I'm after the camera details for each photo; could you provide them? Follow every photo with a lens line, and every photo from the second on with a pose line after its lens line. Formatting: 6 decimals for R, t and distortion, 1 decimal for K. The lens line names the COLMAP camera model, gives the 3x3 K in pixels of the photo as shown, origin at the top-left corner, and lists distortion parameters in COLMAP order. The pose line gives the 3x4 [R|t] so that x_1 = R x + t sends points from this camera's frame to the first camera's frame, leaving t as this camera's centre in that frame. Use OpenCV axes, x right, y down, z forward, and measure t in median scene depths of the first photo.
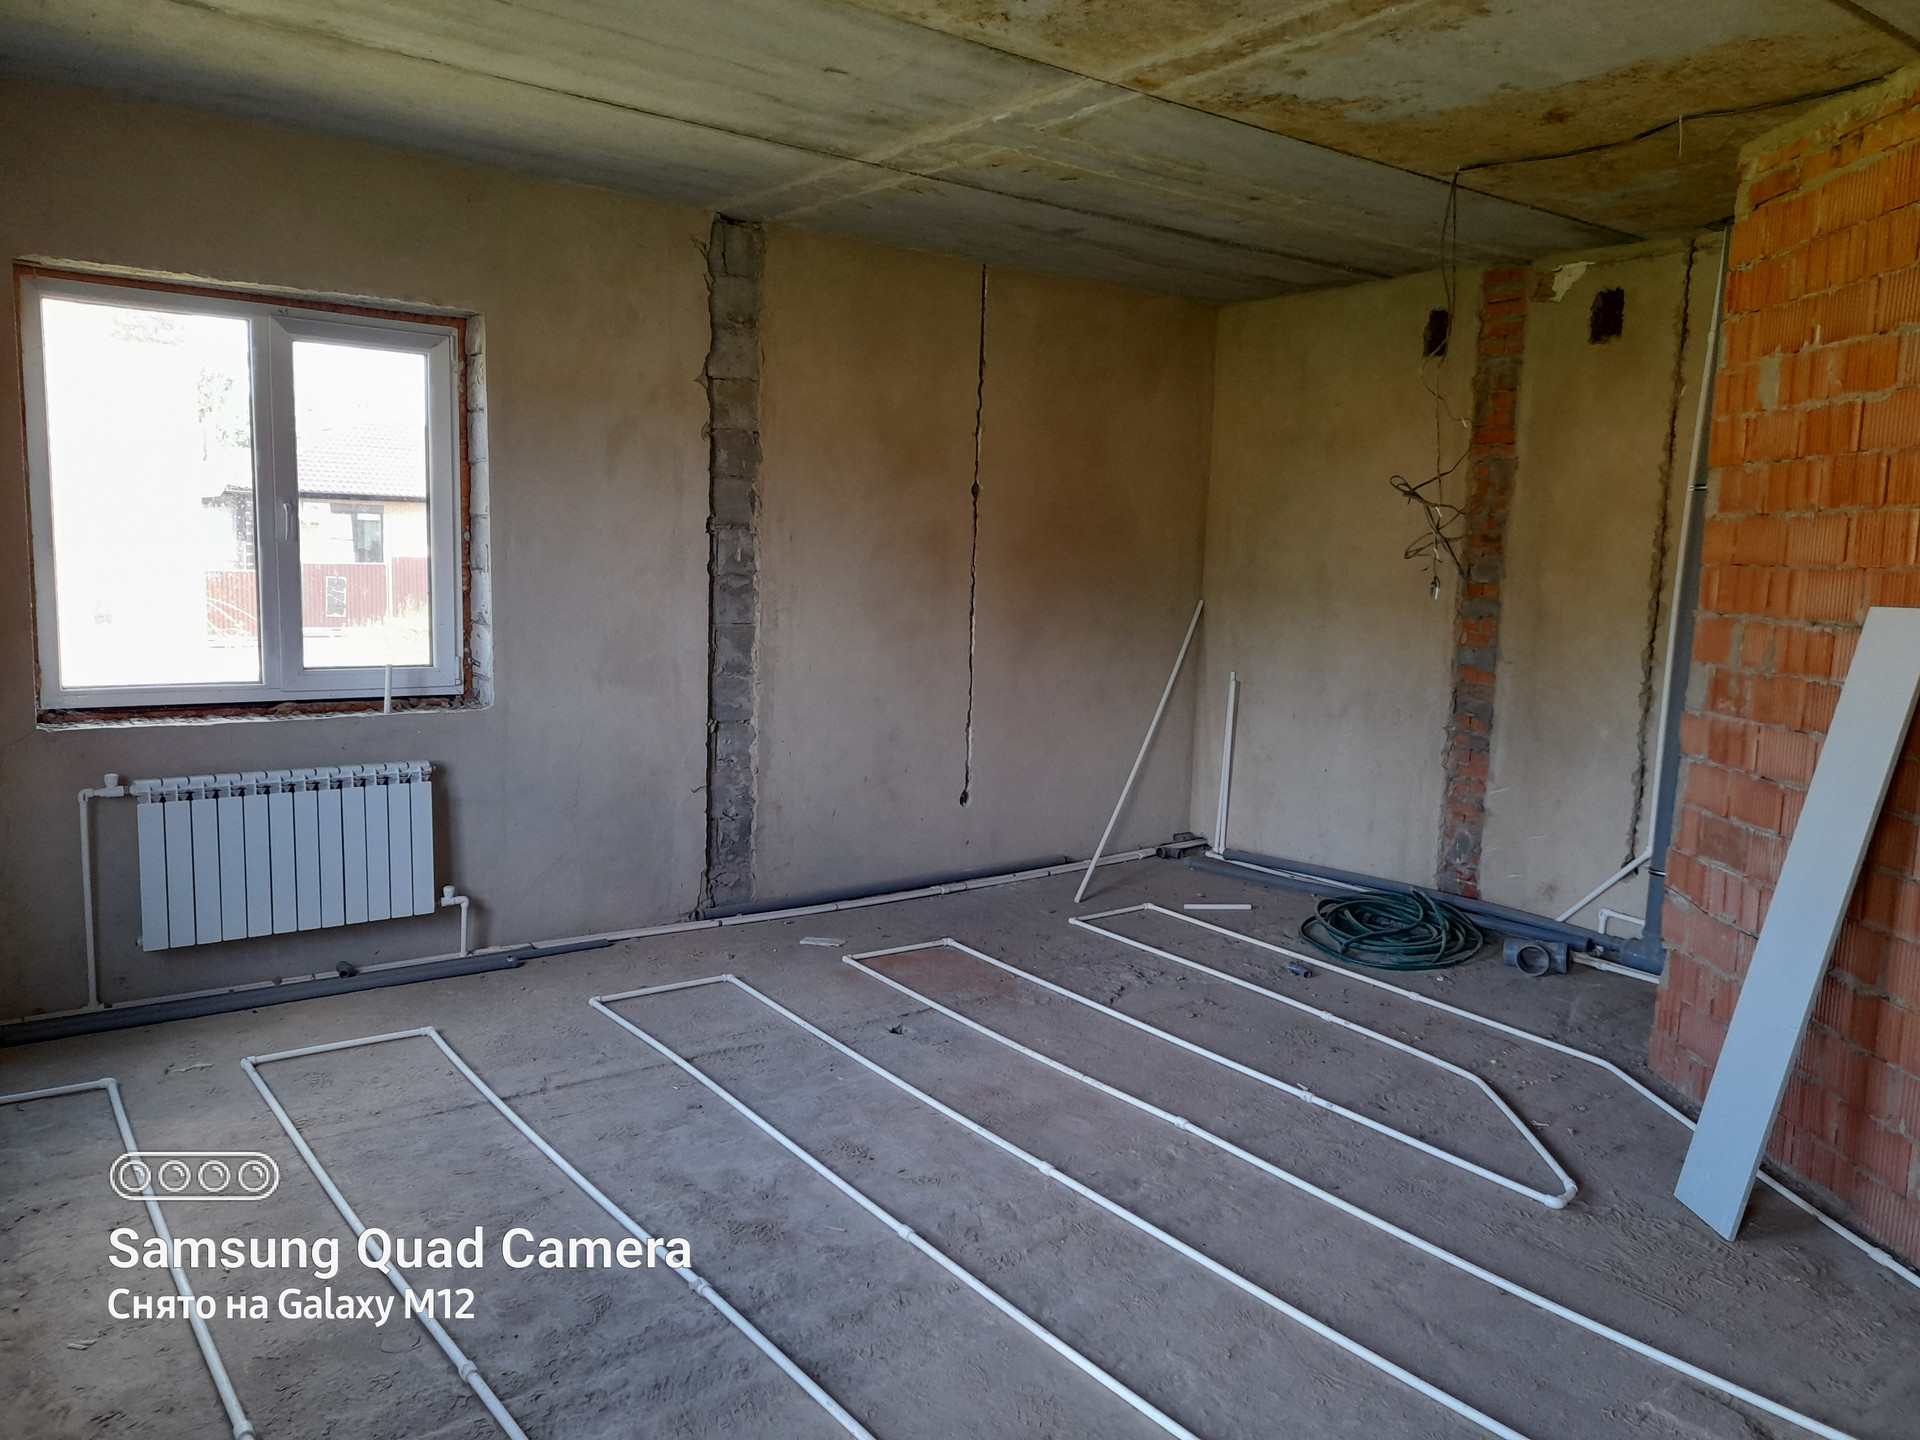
lens RADIAL K [[1413.9, 0, 982.2], [0, 1413.9, 714.8], [0, 0, 1]] dist [0.094670, -0.097040]
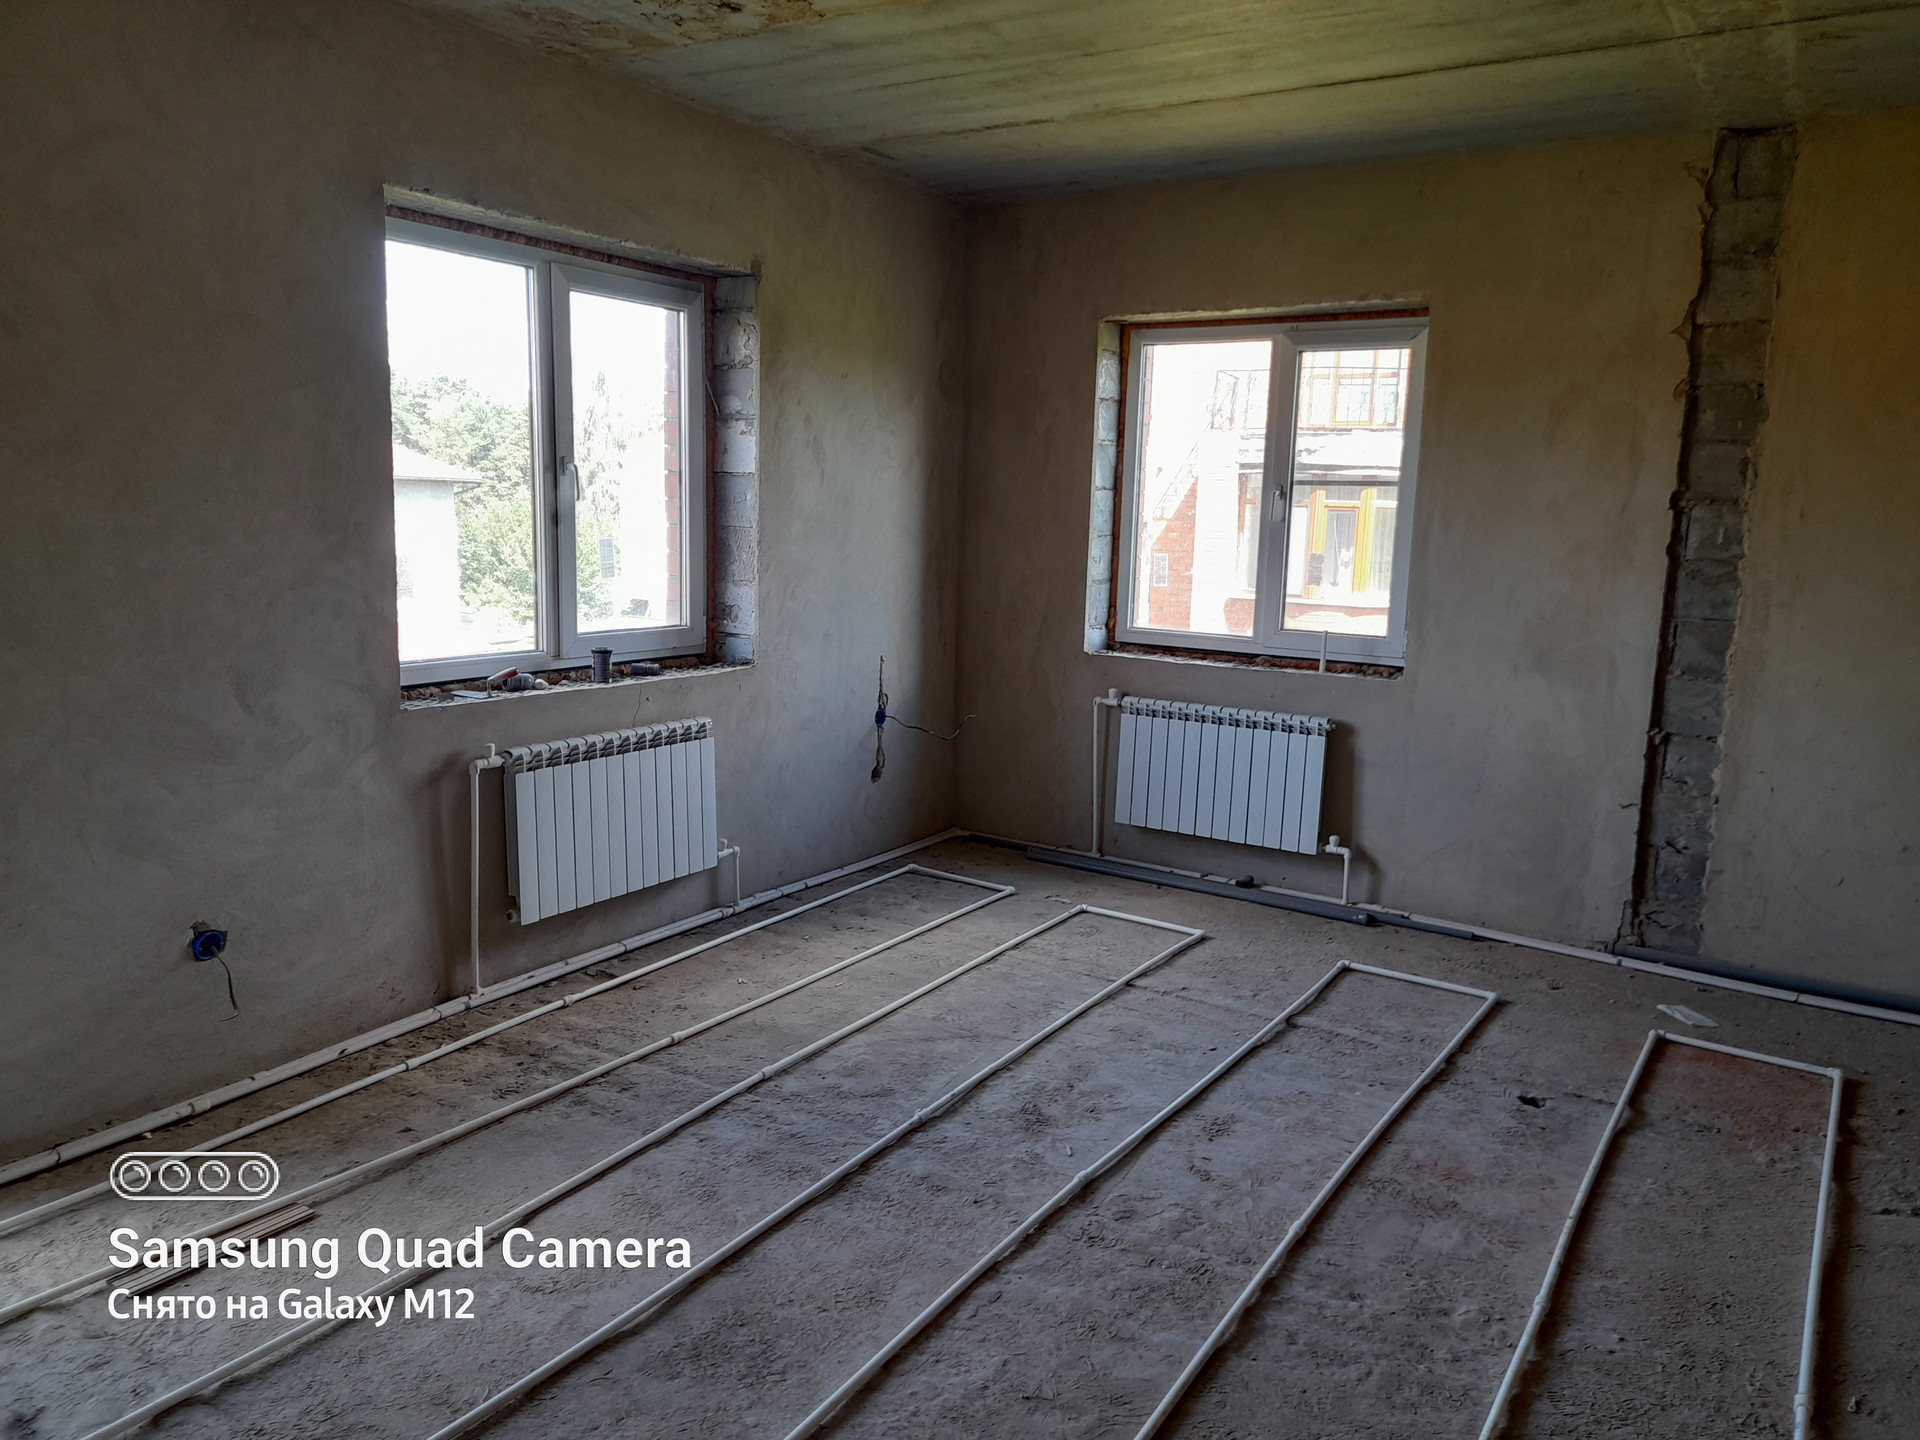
lens RADIAL K [[1413.9, 0, 982.2], [0, 1413.9, 714.8], [0, 0, 1]] dist [0.094670, -0.097040]
pose [[0.343514, 0.119530, -0.931510, 0.503159], [-0.134242, 0.987932, 0.077265, -0.018170], [0.929504, 0.098506, 0.355415, 0.332308]]
